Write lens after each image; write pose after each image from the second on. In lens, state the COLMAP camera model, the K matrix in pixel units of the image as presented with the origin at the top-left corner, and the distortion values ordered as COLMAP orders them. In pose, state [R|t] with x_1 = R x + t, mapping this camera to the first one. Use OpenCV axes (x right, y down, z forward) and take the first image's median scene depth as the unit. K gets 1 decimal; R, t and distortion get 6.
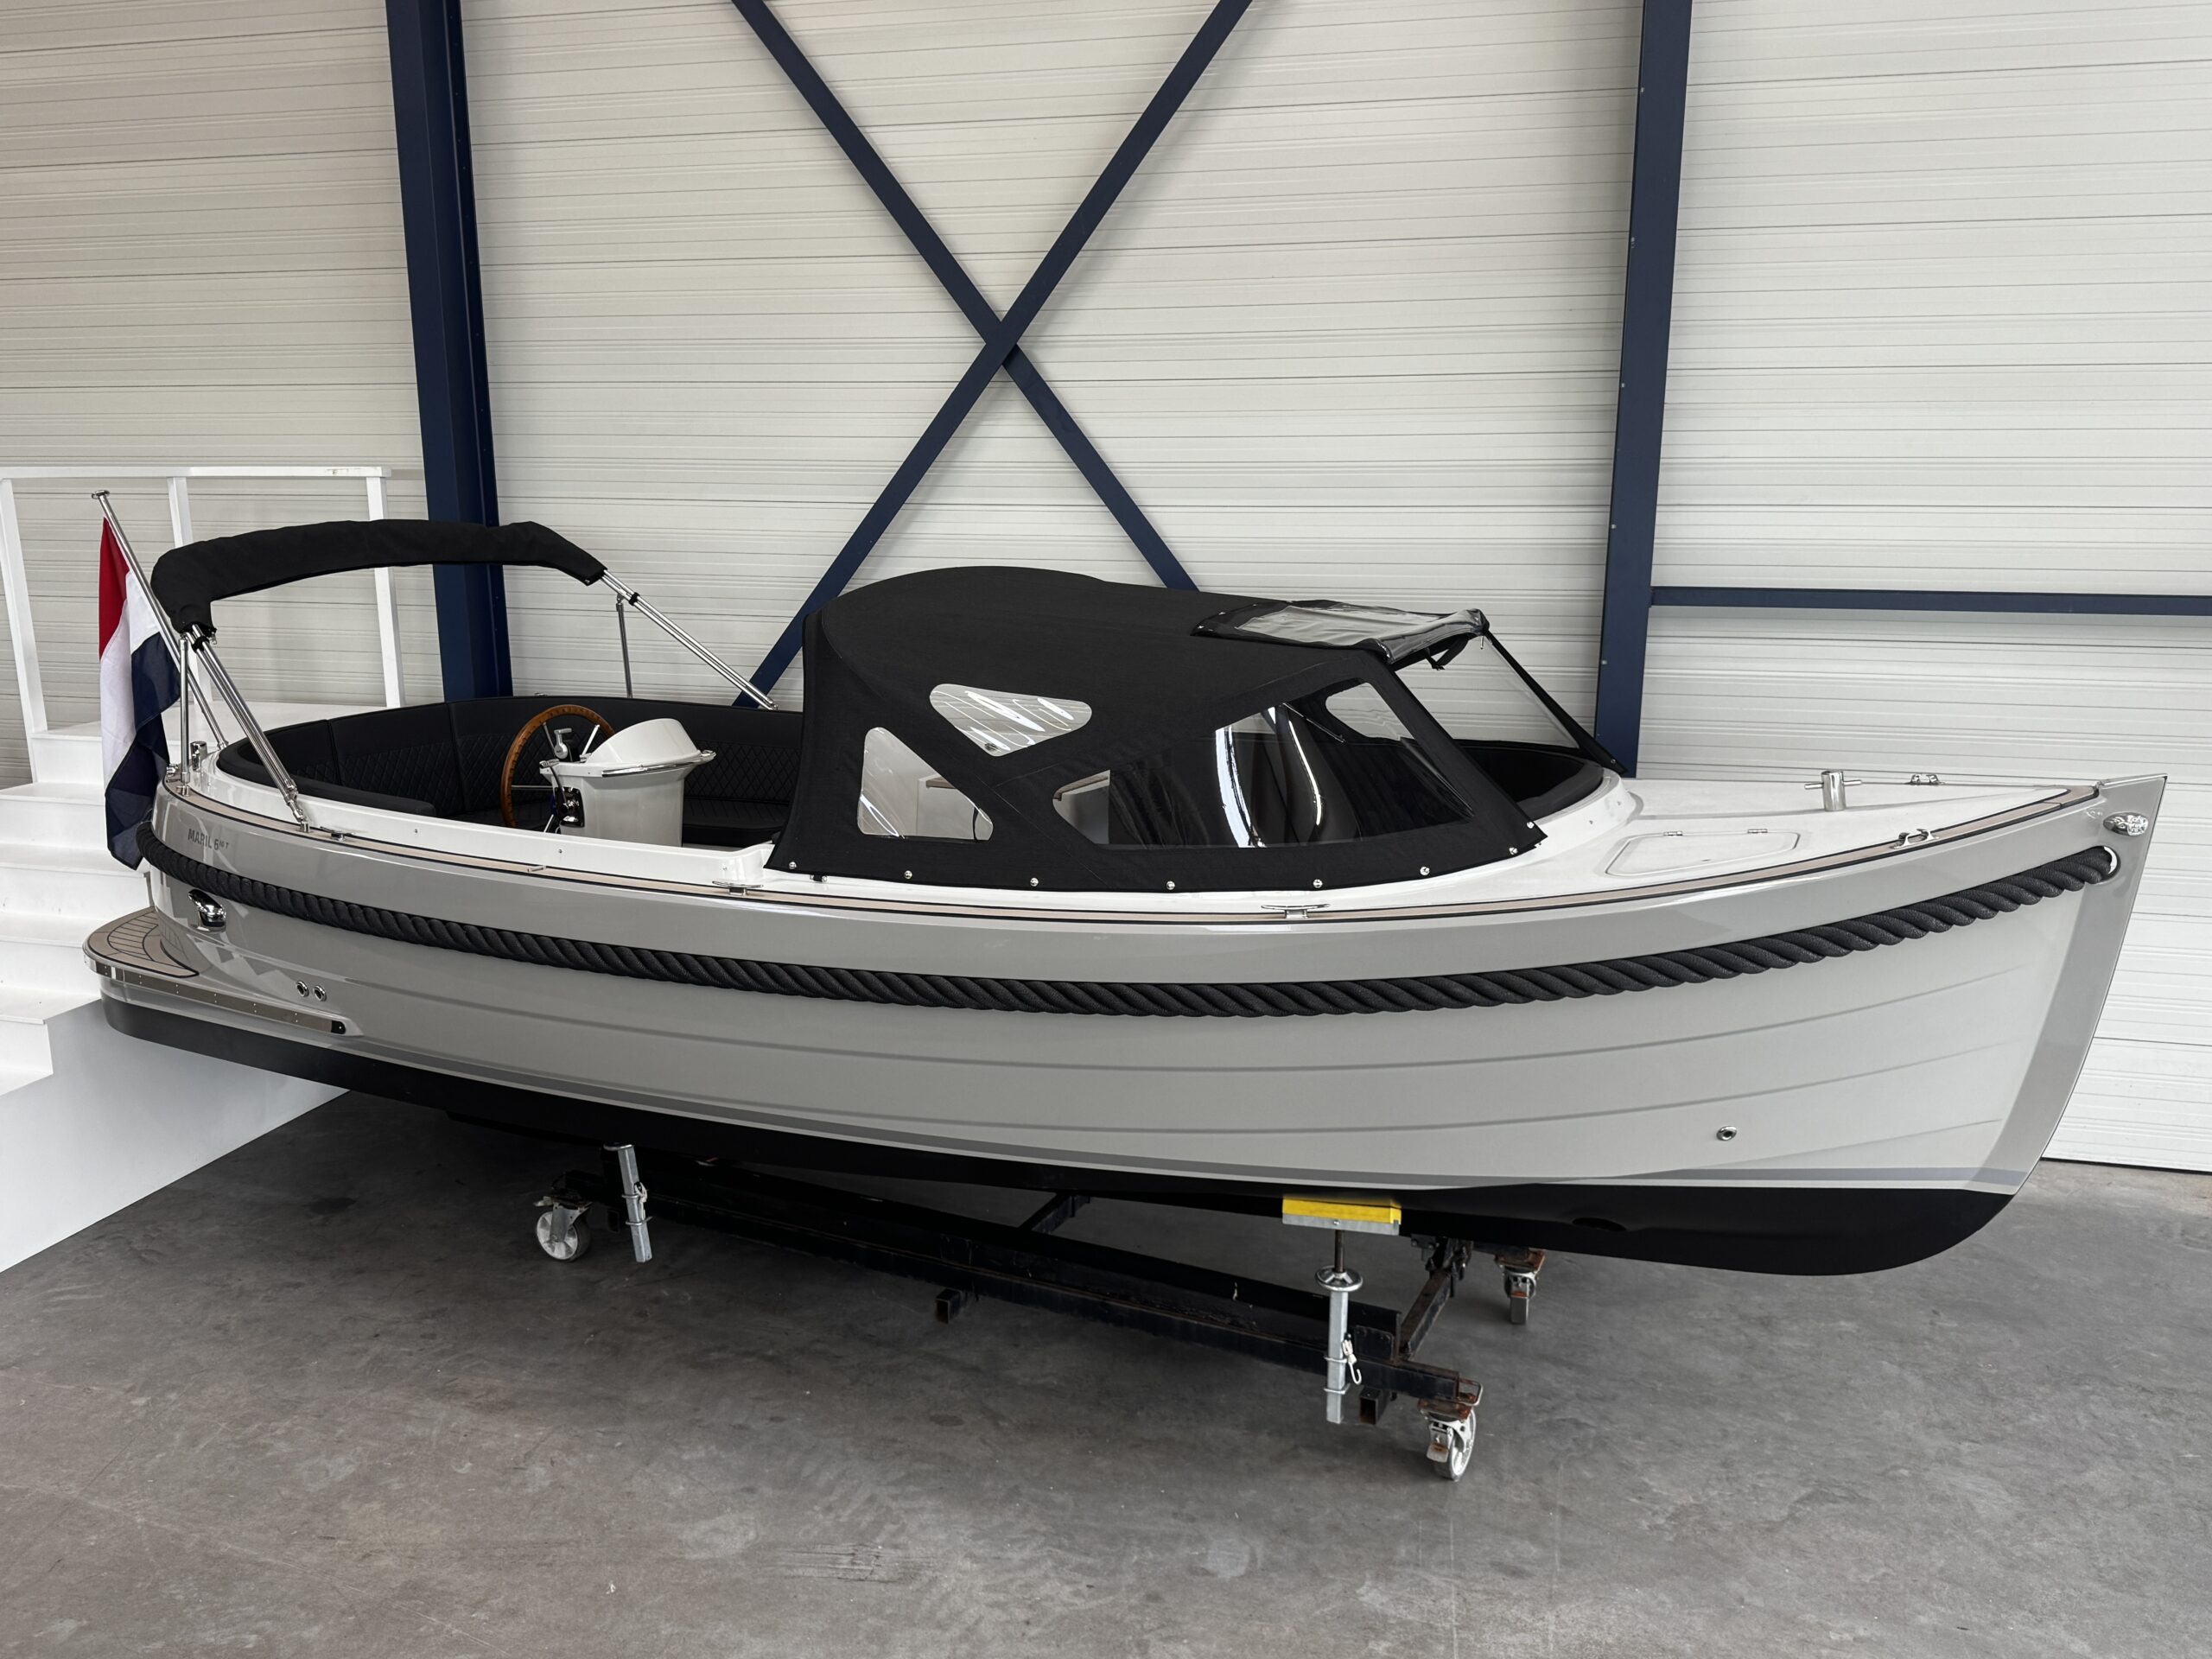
lens RADIAL K [[1676.3, 0, 1100.1], [0, 1676.3, 822.8], [0, 0, 1]] dist [0.153622, -0.322776]
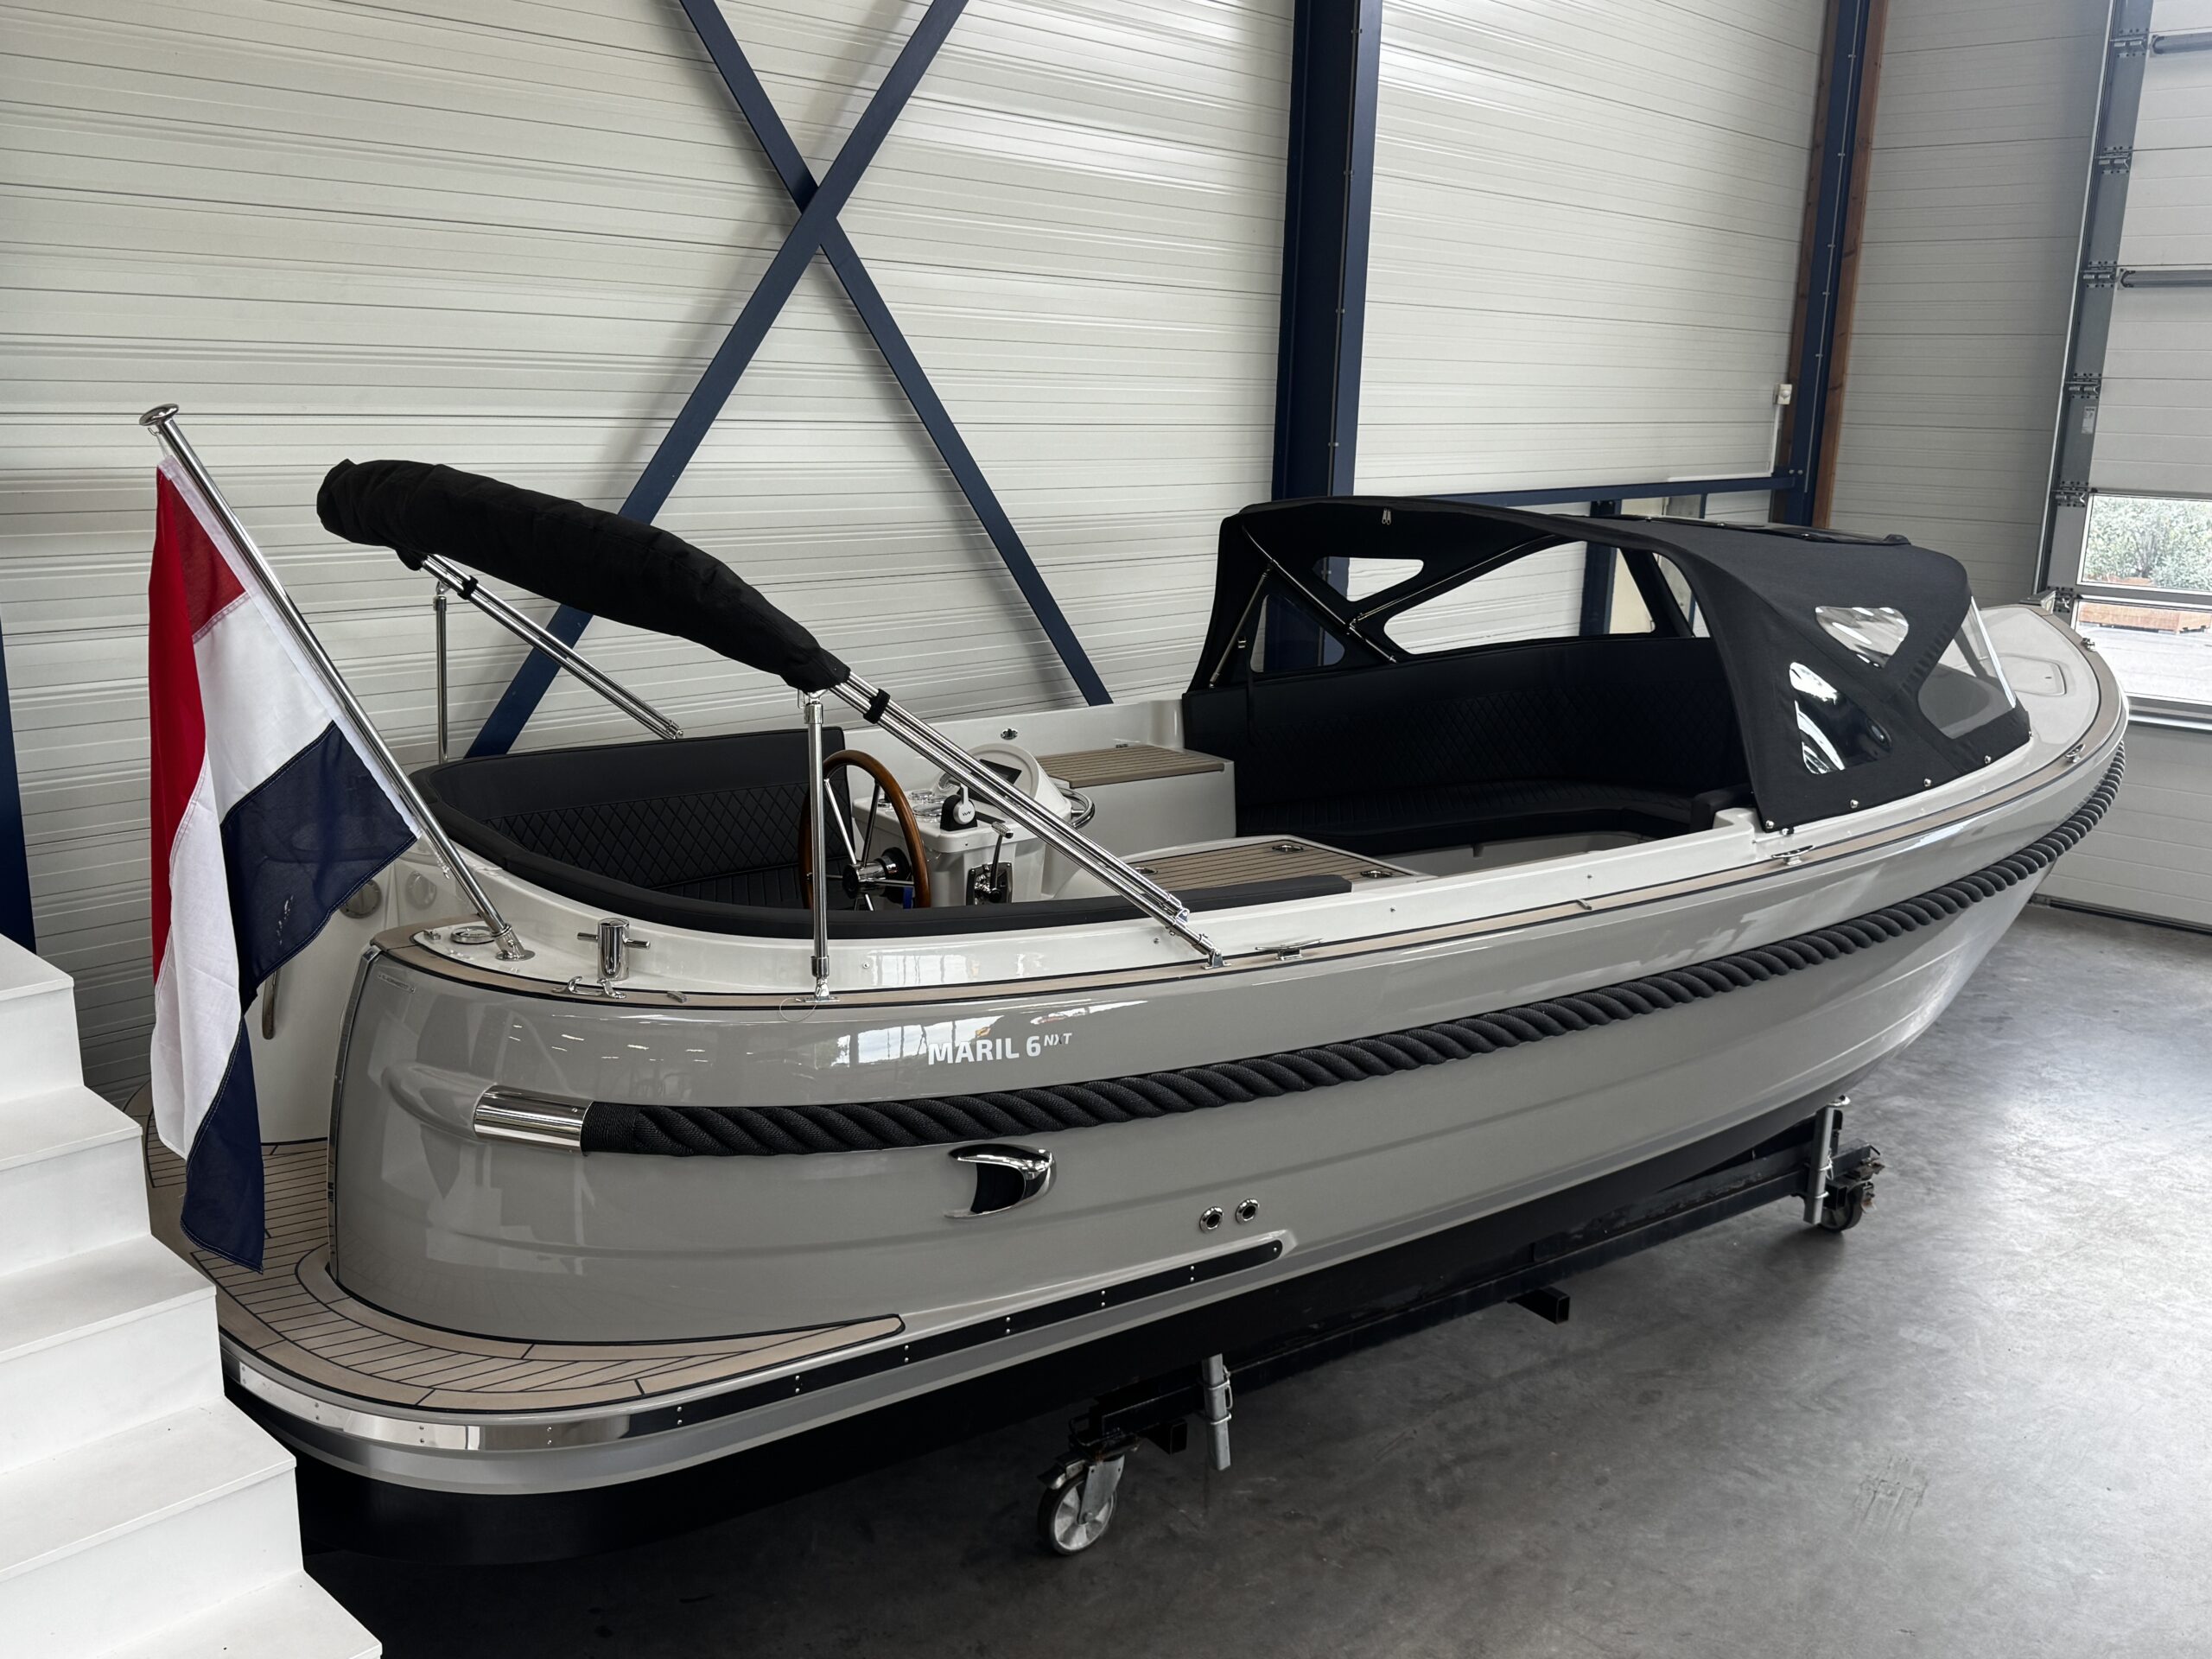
lens RADIAL K [[1914.9, 0, 1103.1], [0, 1914.9, 837.5], [0, 0, 1]] dist [0.130202, -0.301092]
pose [[0.479561, -0.189322, 0.856842, -1.050056], [0.165216, 0.978466, 0.123726, -0.131046], [-0.861815, 0.082230, 0.500513, 0.663221]]
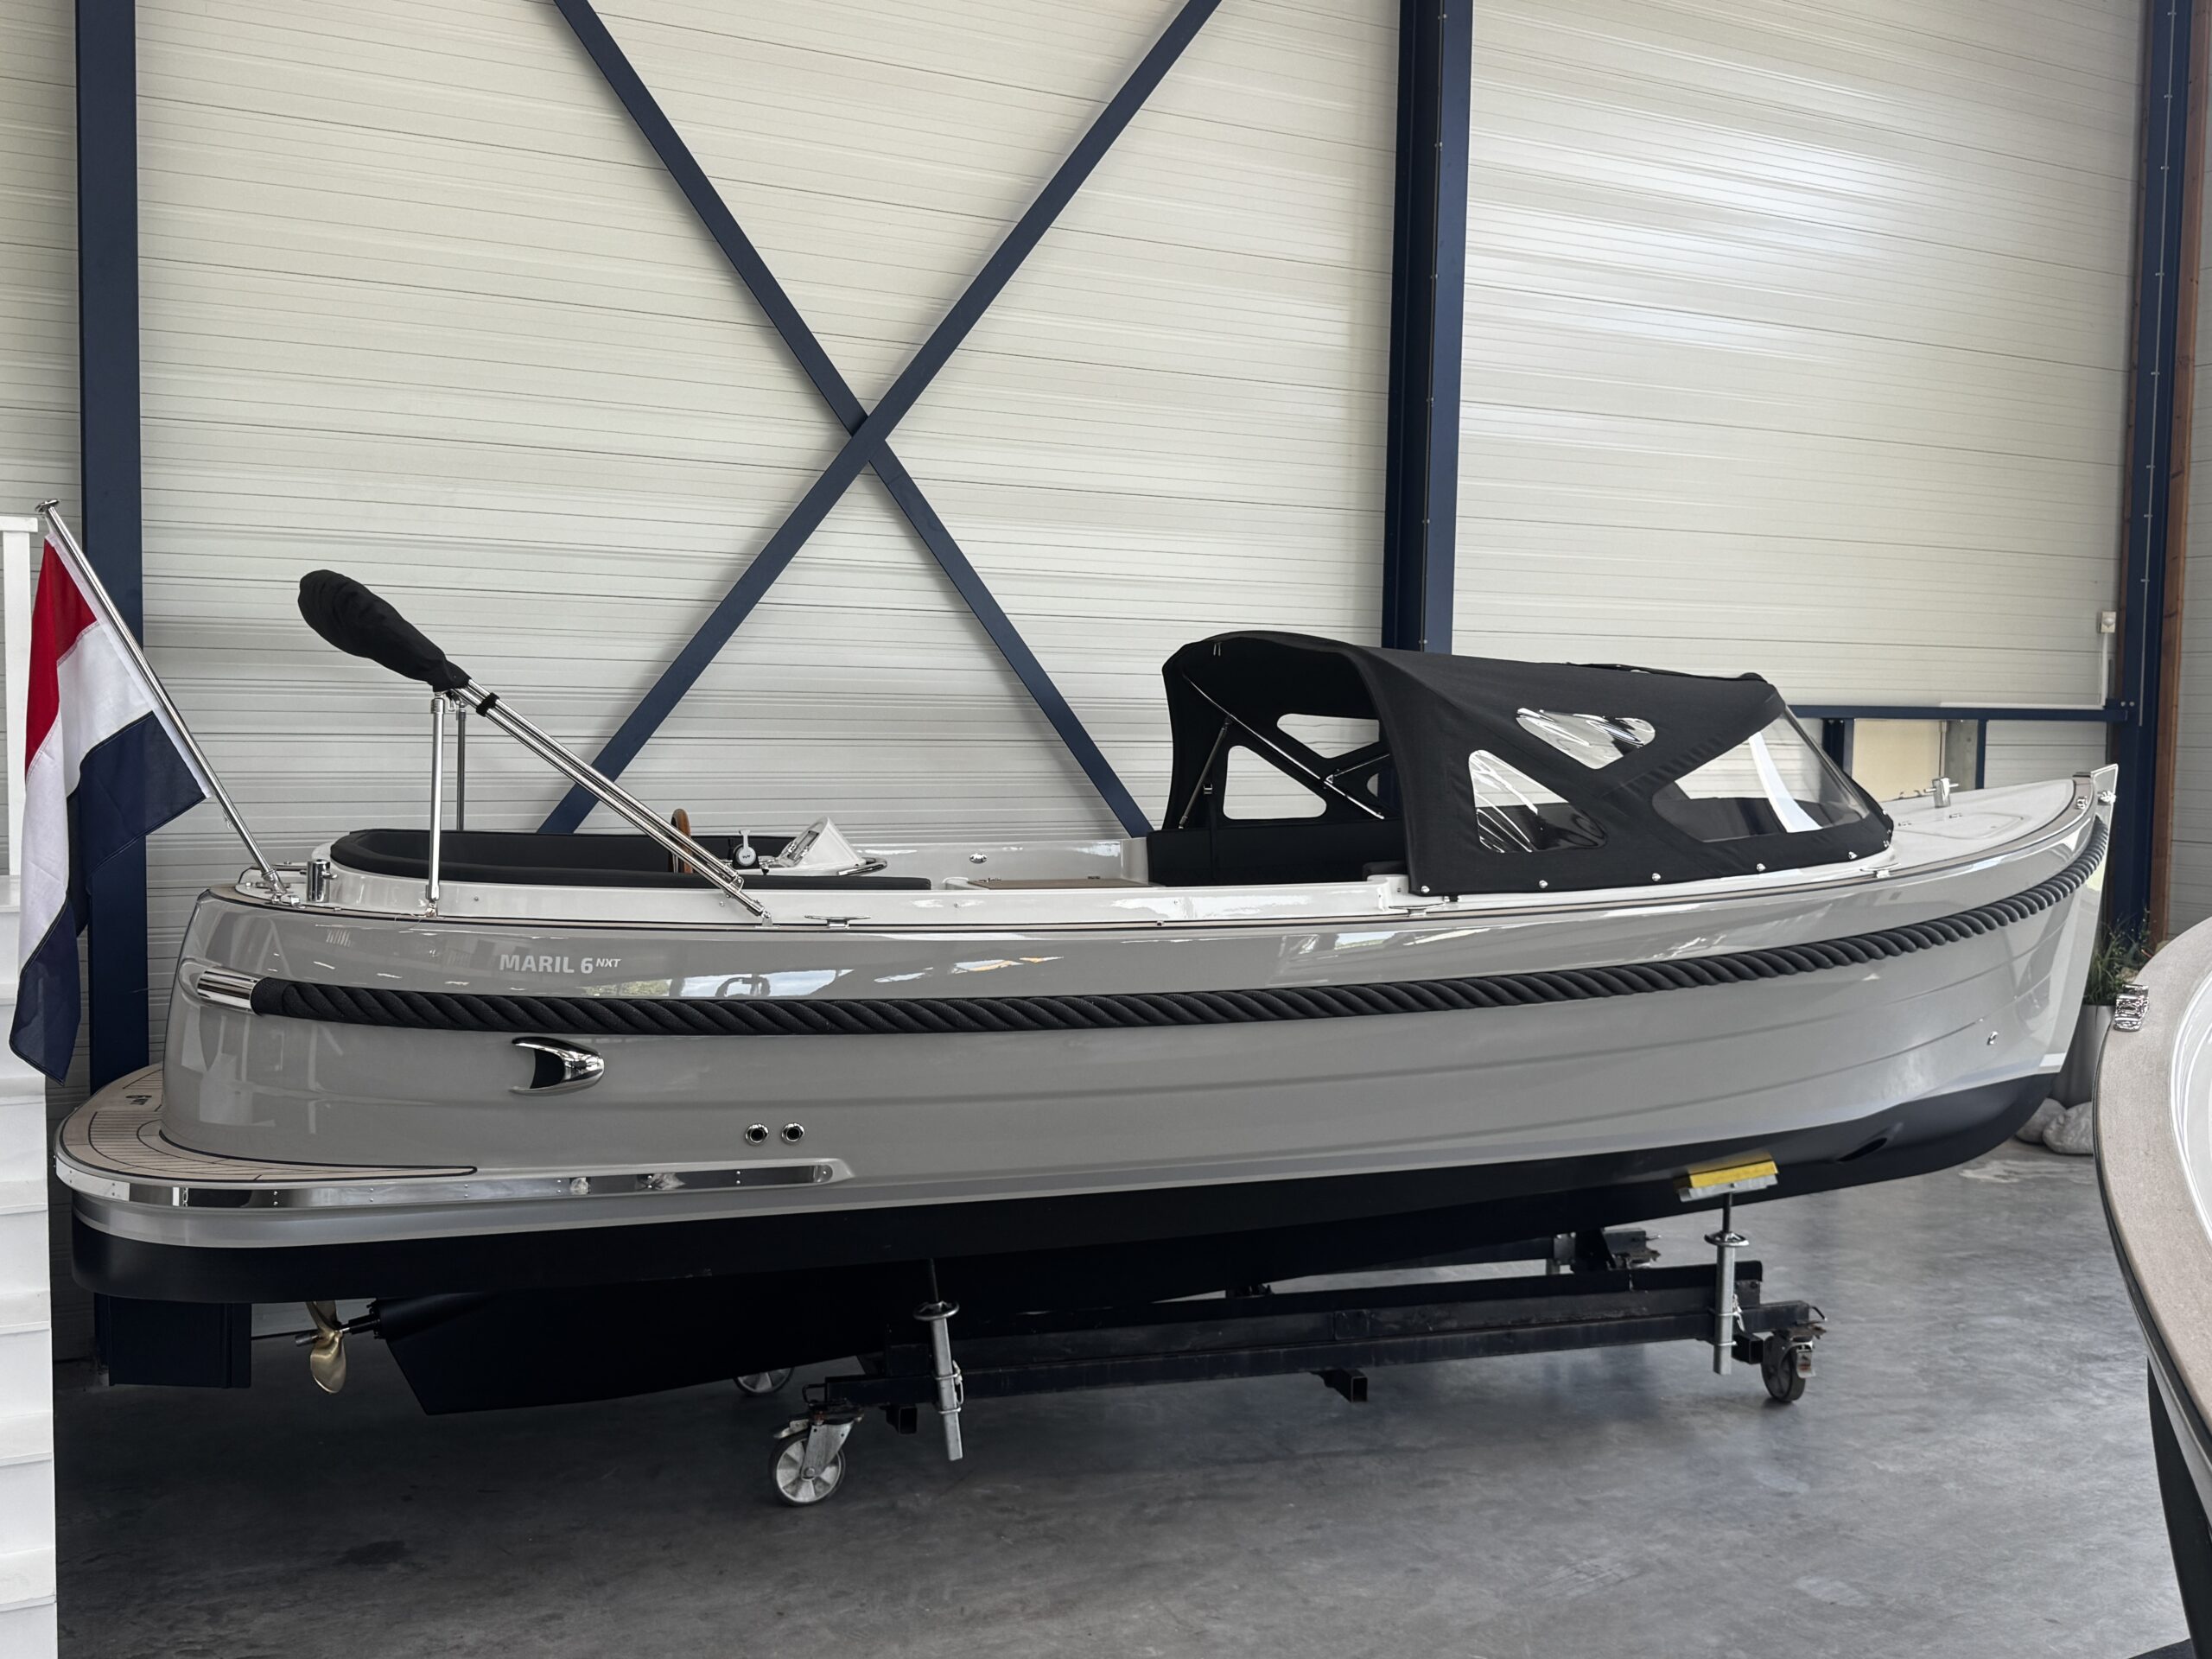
lens RADIAL K [[2035.8, 0, 1106.0], [0, 2035.8, 829.5], [0, 0, 1]] dist [0.161229, -0.362788]
pose [[0.740326, -0.028775, 0.671632, -0.958979], [0.129276, 0.986530, -0.100231, 0.073523], [-0.659701, 0.161029, 0.734074, 0.190346]]
